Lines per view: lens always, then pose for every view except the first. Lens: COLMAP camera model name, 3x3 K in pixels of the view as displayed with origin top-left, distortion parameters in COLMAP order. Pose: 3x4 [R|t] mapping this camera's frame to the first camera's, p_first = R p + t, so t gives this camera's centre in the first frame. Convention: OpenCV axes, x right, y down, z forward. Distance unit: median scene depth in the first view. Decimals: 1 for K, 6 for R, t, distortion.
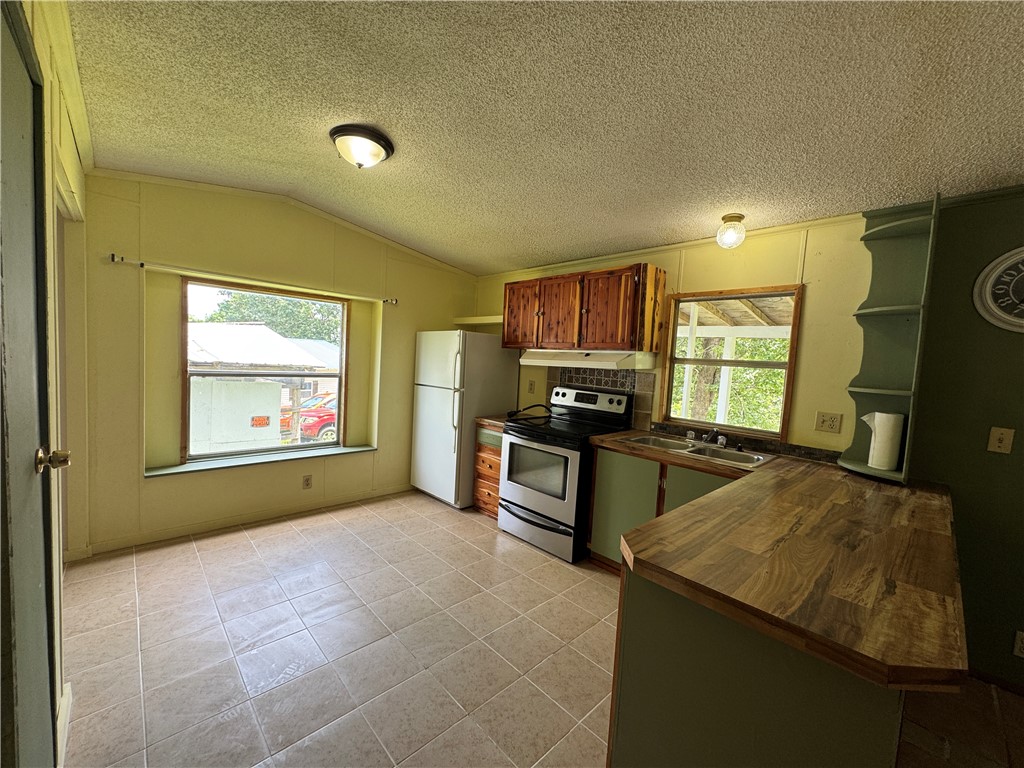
lens RADIAL K [[407.7, 0, 510.8], [0, 407.7, 384.8], [0, 0, 1]] dist [-0.002308, 0.000415]
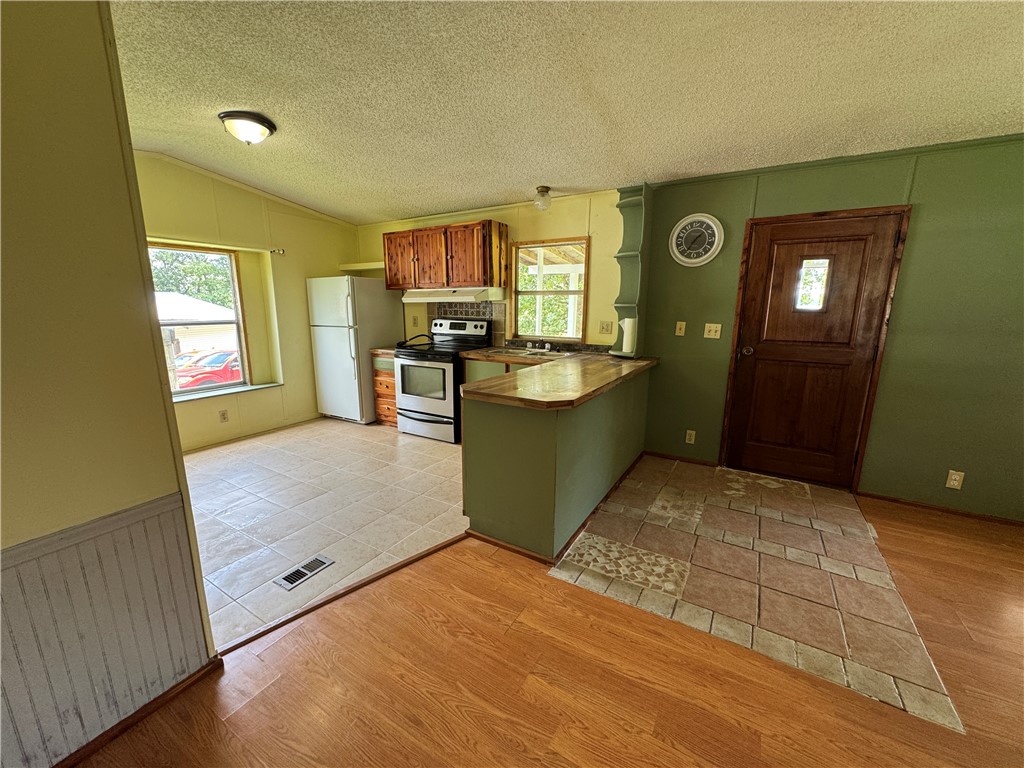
lens RADIAL K [[407.7, 0, 510.8], [0, 407.7, 384.8], [0, 0, 1]] dist [-0.002308, 0.000415]
pose [[0.964988, -0.101882, 0.241699, 0.016227], [0.066781, 0.986545, 0.149228, 0.037867], [-0.253651, -0.127862, 0.958808, -0.336603]]
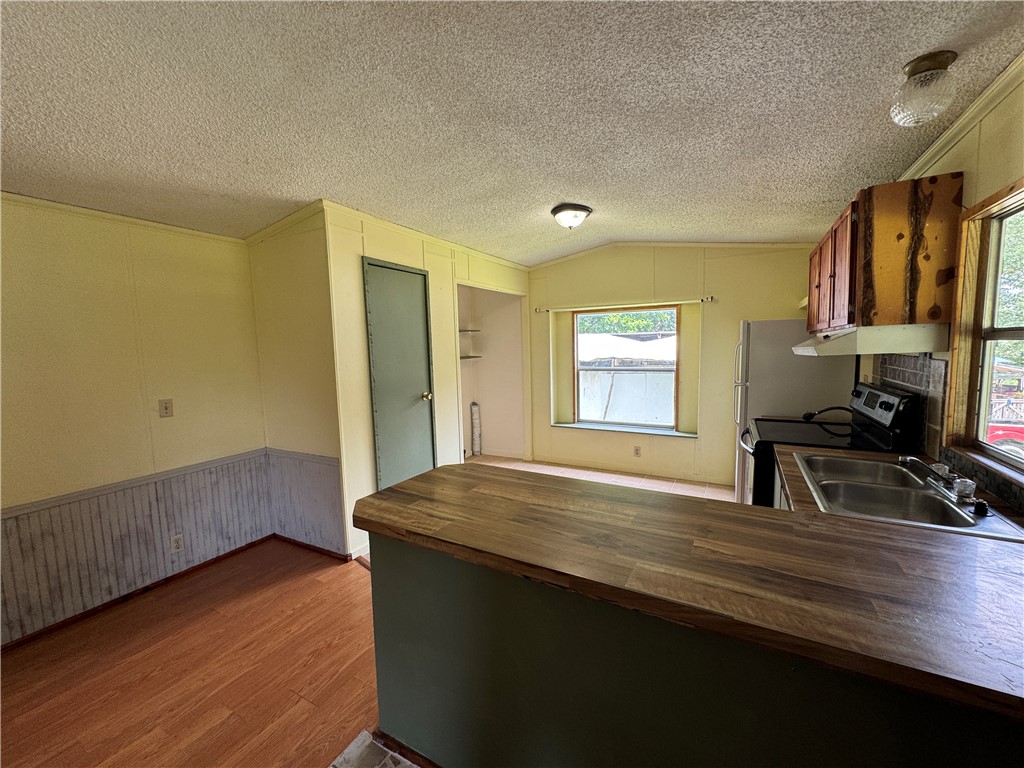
lens RADIAL K [[407.7, 0, 510.8], [0, 407.7, 384.8], [0, 0, 1]] dist [-0.002308, 0.000415]
pose [[0.289633, 0.025439, -0.956800, 0.712067], [-0.022552, 0.999551, 0.019749, 0.008915], [0.956872, 0.015858, 0.290077, 0.258932]]
